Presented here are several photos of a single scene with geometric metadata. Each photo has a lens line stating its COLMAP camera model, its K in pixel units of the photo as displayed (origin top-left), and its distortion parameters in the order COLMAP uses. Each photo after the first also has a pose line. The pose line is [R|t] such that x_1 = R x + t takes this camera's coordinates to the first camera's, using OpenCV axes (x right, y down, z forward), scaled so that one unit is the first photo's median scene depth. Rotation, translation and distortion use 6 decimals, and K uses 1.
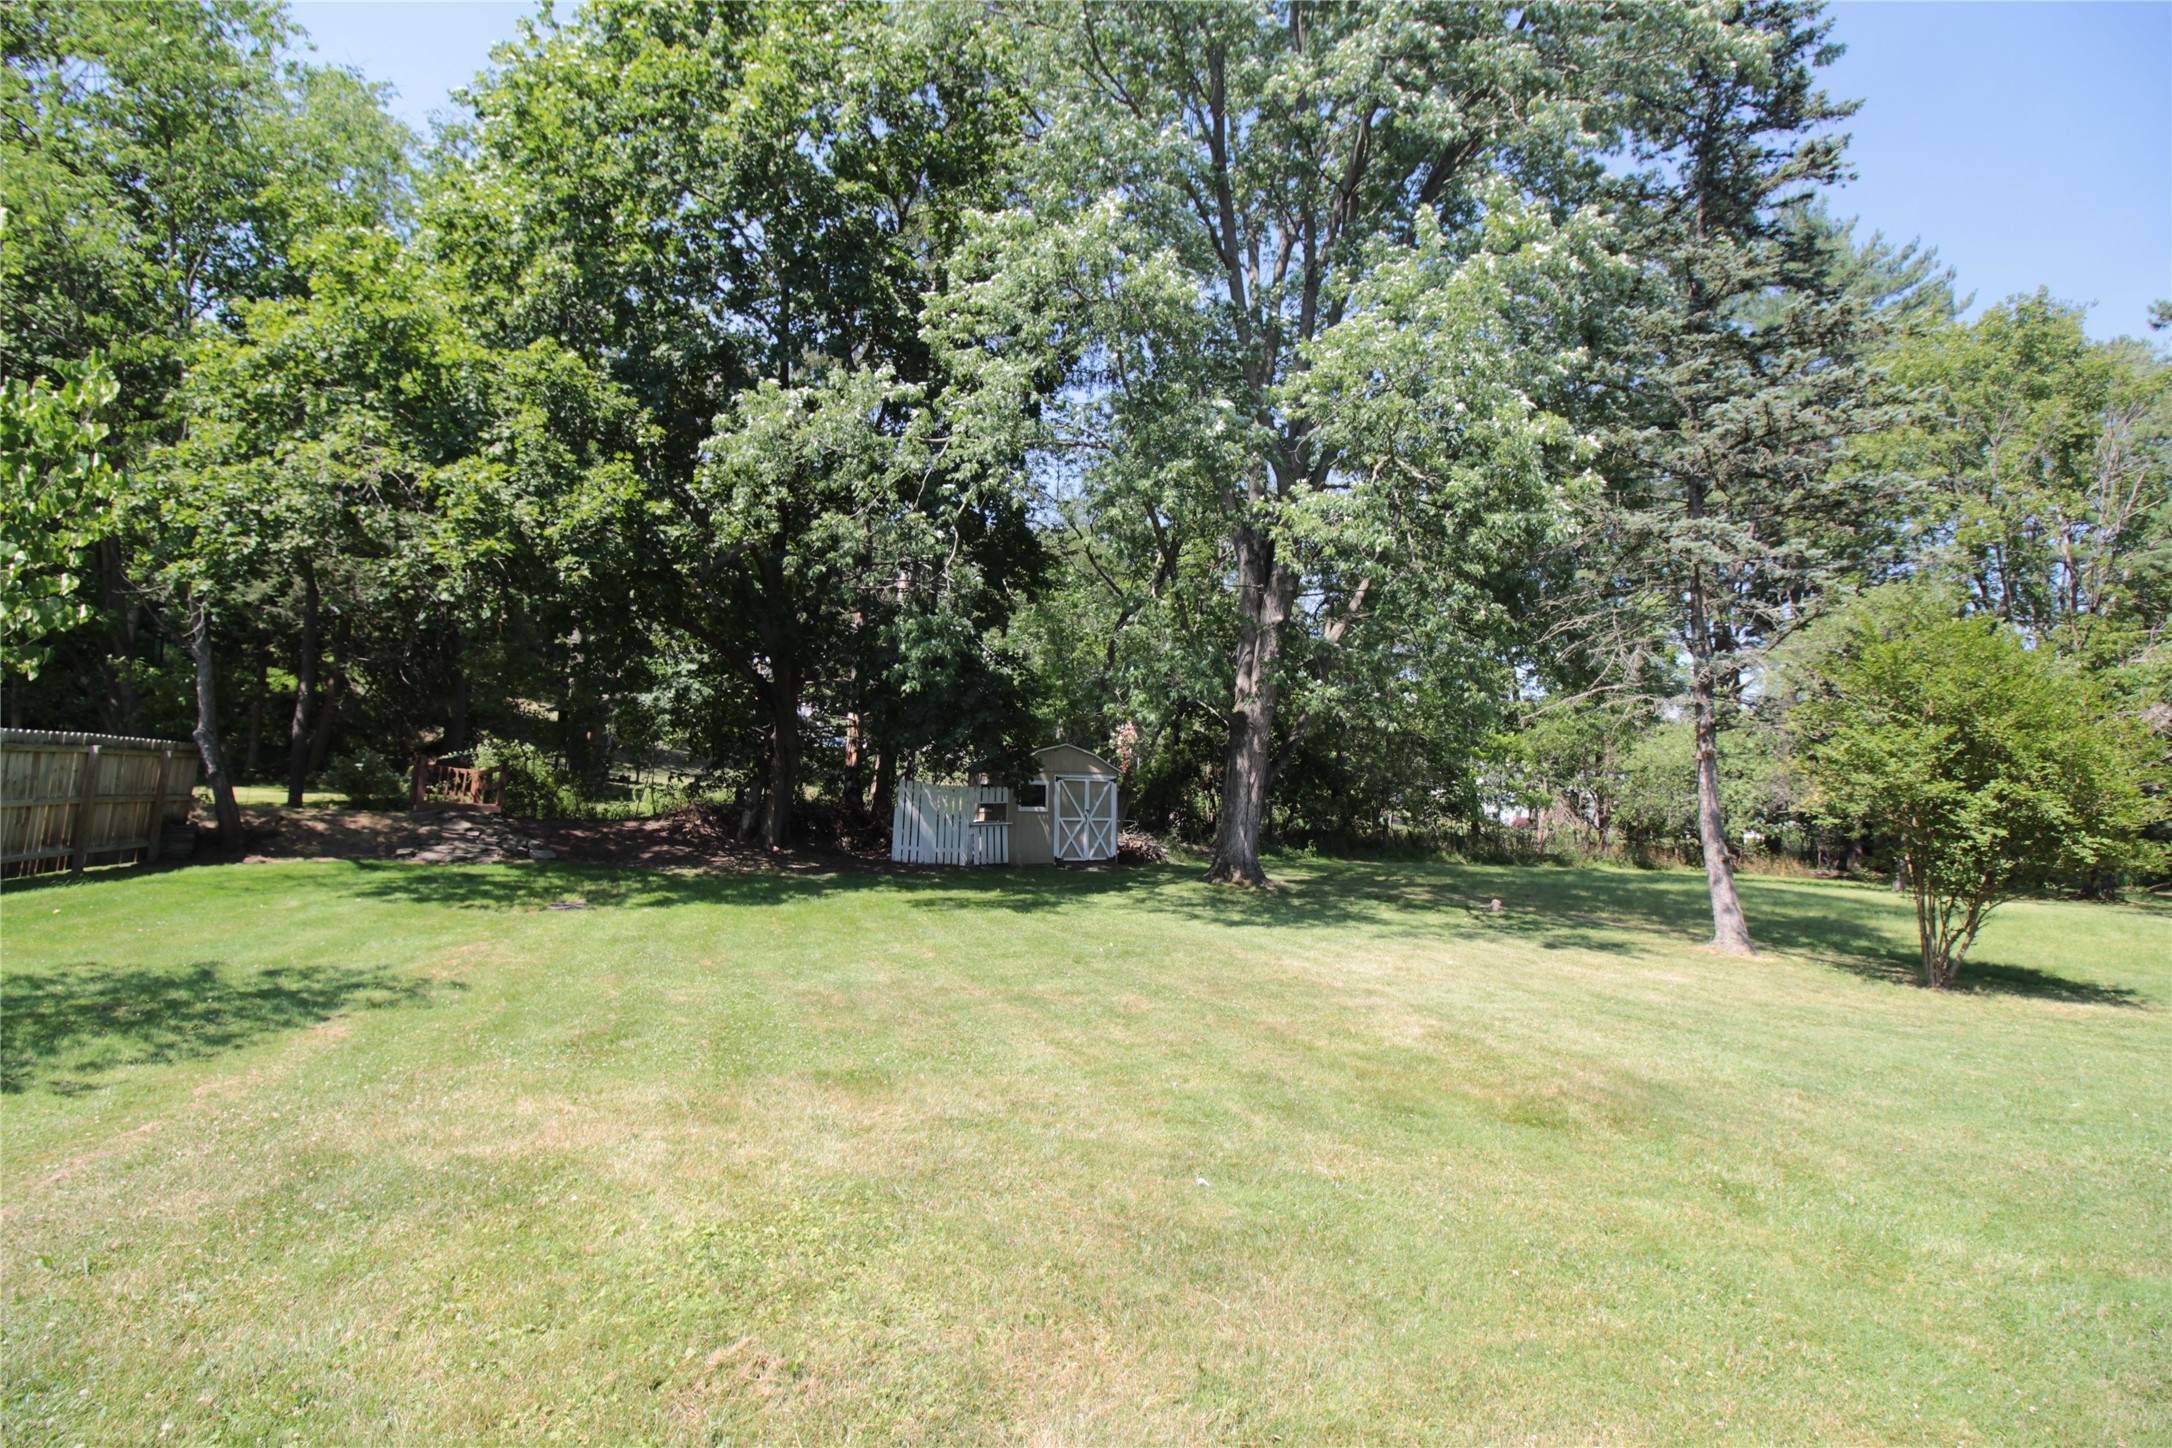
lens RADIAL K [[992.1, 0, 1093.0], [0, 992.1, 700.3], [0, 0, 1]] dist [0.001958, -0.016210]
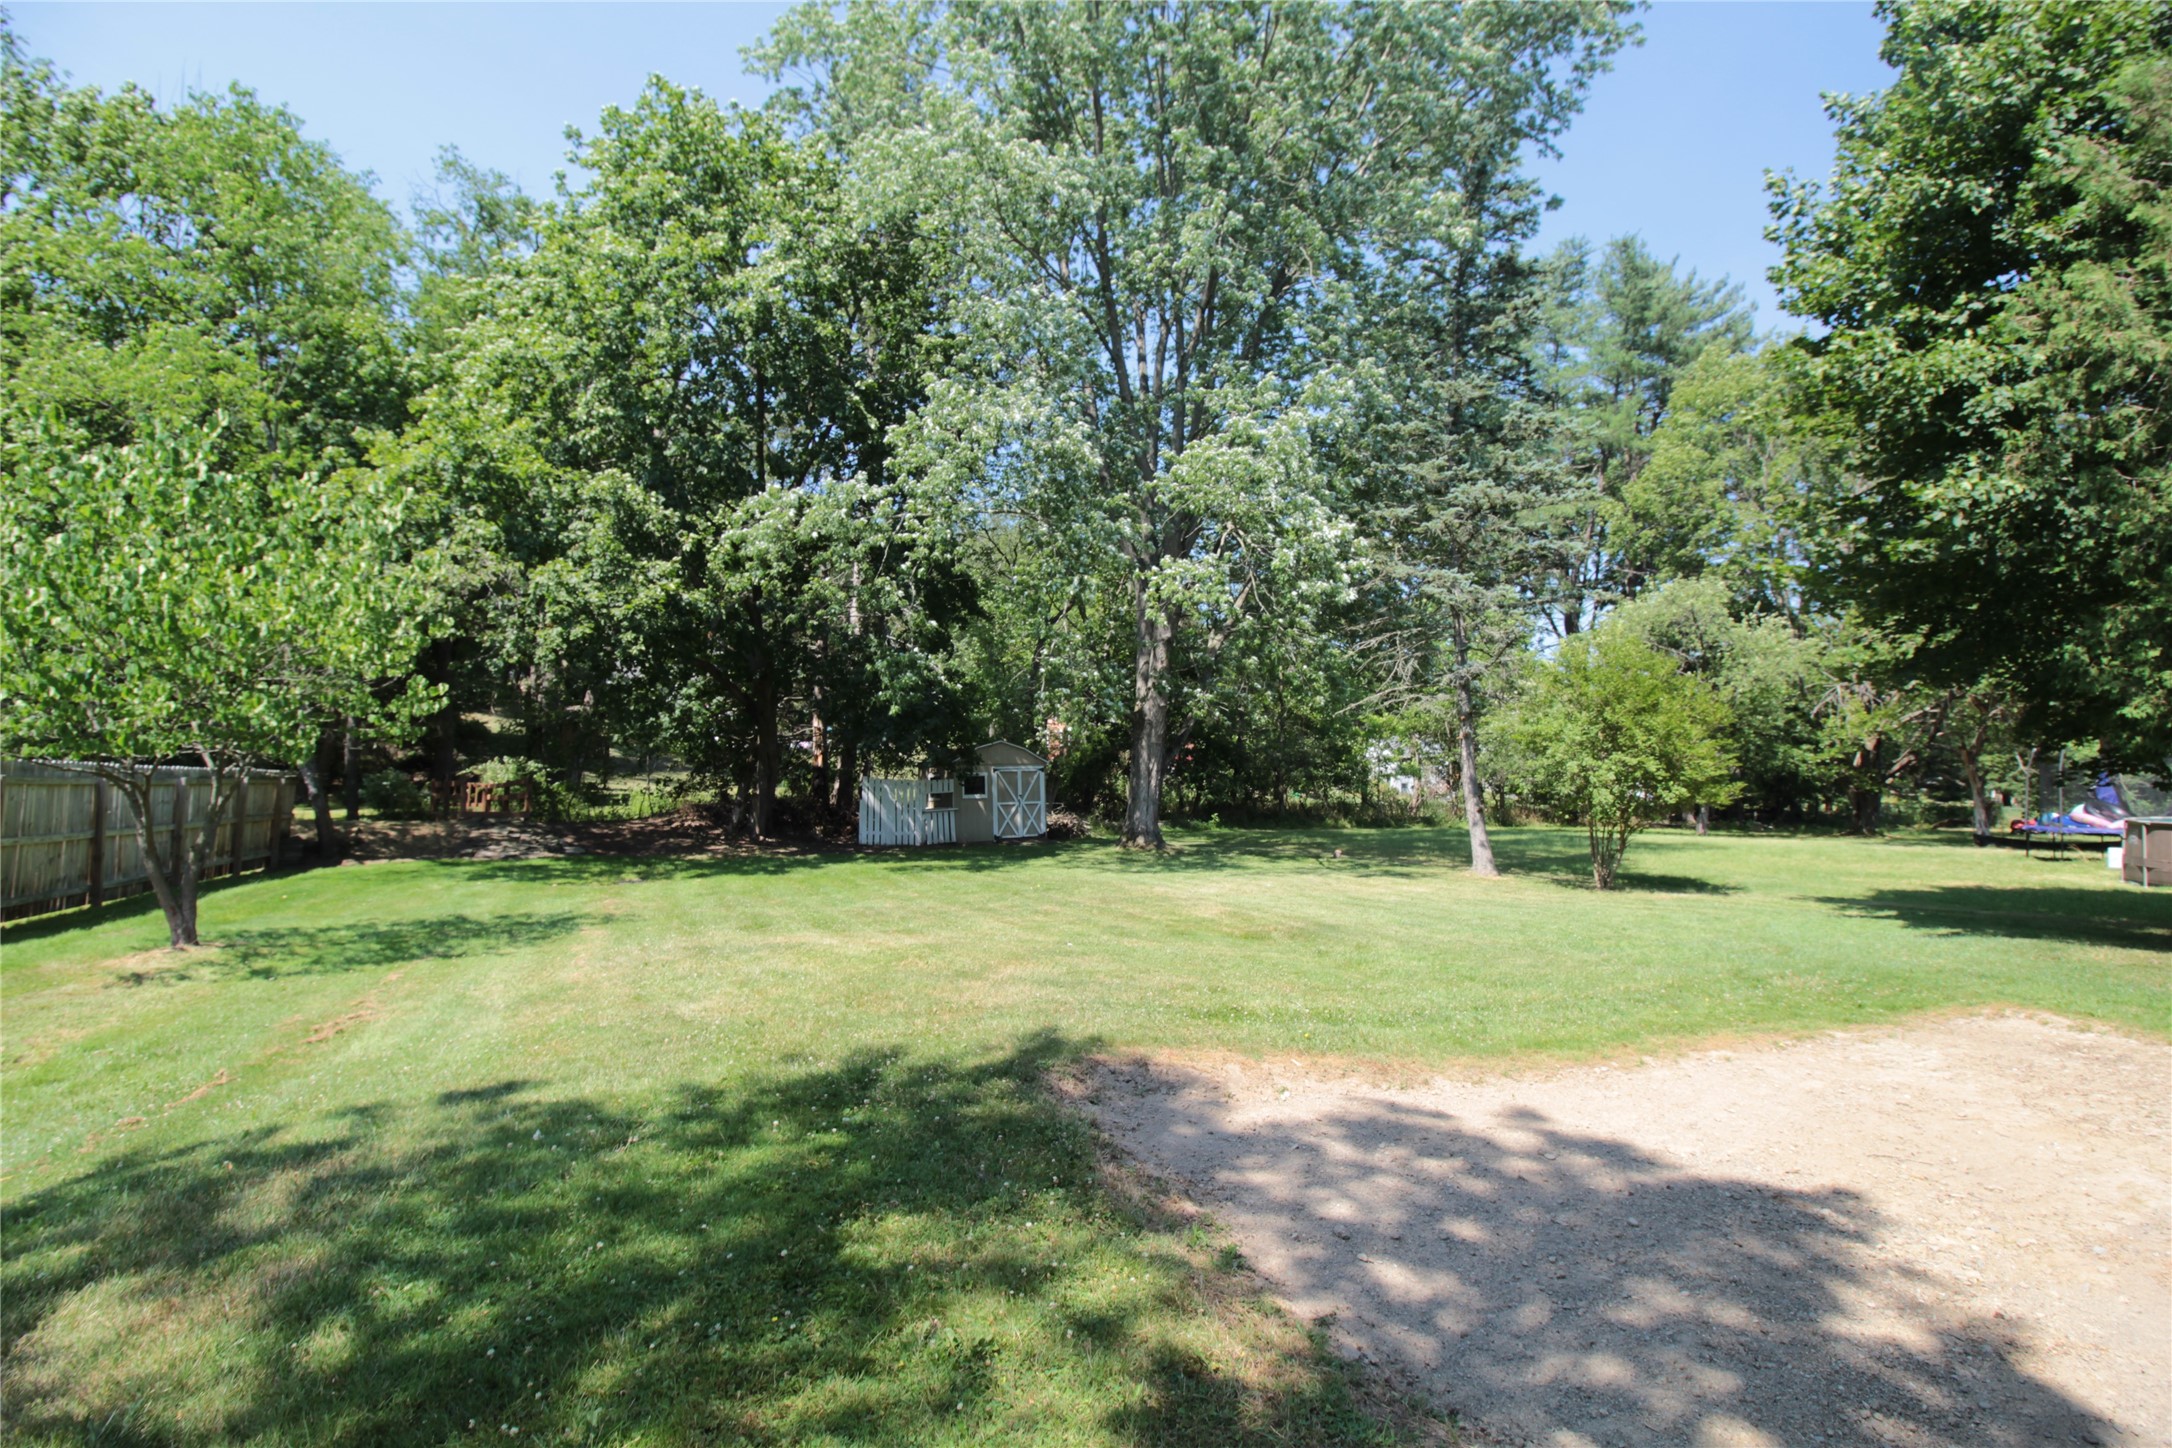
lens RADIAL K [[992.1, 0, 1093.0], [0, 992.1, 700.3], [0, 0, 1]] dist [0.001958, -0.016210]
pose [[0.996913, -0.037178, 0.069158, 0.003763], [0.036267, 0.999239, 0.014383, -0.020300], [-0.069640, -0.011830, 0.997502, -0.228287]]
